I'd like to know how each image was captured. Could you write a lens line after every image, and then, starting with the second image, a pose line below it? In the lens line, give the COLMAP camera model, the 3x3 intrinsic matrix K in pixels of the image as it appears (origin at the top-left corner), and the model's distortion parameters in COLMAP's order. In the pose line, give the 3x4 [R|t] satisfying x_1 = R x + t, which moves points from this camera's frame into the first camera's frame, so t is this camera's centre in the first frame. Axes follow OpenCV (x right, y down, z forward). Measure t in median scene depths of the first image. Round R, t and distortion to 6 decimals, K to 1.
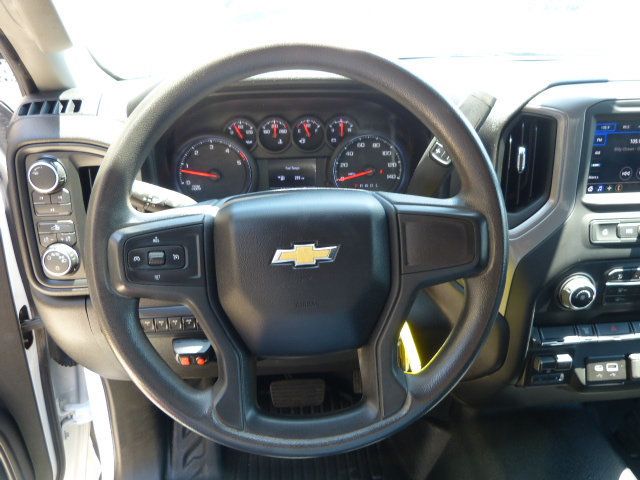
lens RADIAL K [[477.5, 0, 320.4], [0, 477.5, 238.3], [0, 0, 1]] dist [-0.046324, 0.036810]
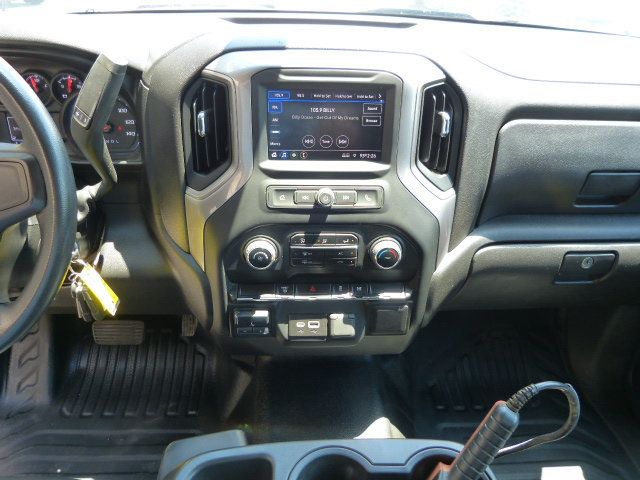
lens RADIAL K [[477.5, 0, 318.9], [0, 477.5, 239.8], [0, 0, 1]] dist [-0.046324, 0.036810]
pose [[0.998753, 0.049427, -0.007032, 0.687607], [-0.048304, 0.992288, 0.114154, -0.044404], [0.012621, -0.113672, 0.993438, -0.054979]]
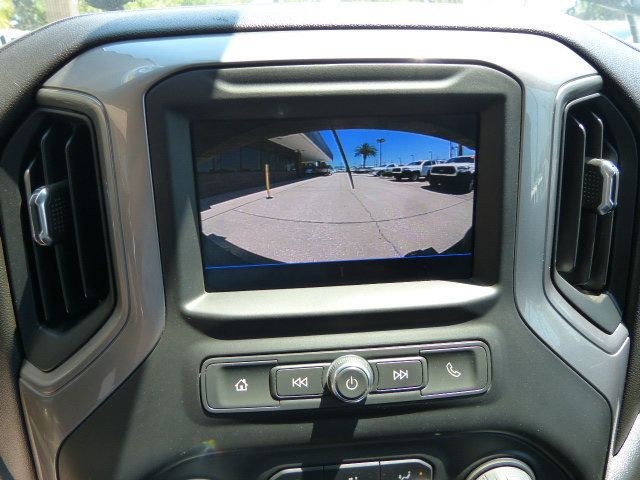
lens RADIAL K [[477.5, 0, 315.8], [0, 477.5, 241.7], [0, 0, 1]] dist [-0.046324, 0.036810]
pose [[0.999874, -0.011081, -0.011362, 0.666234], [0.010239, 0.997375, -0.071680, -0.107215], [0.012127, 0.071554, 0.997363, 0.568800]]
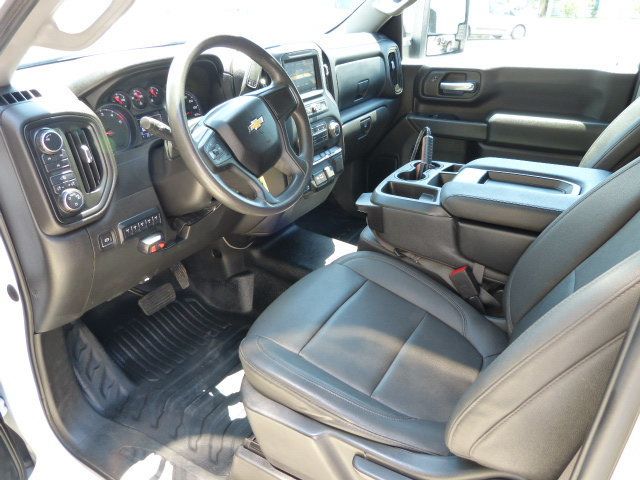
lens RADIAL K [[477.5, 0, 318.4], [0, 477.5, 239.7], [0, 0, 1]] dist [-0.046324, 0.036810]
pose [[0.596717, -0.366888, 0.713668, -1.156346], [0.363165, 0.916540, 0.167529, 0.184420], [-0.715570, 0.159212, 0.680156, -0.473979]]
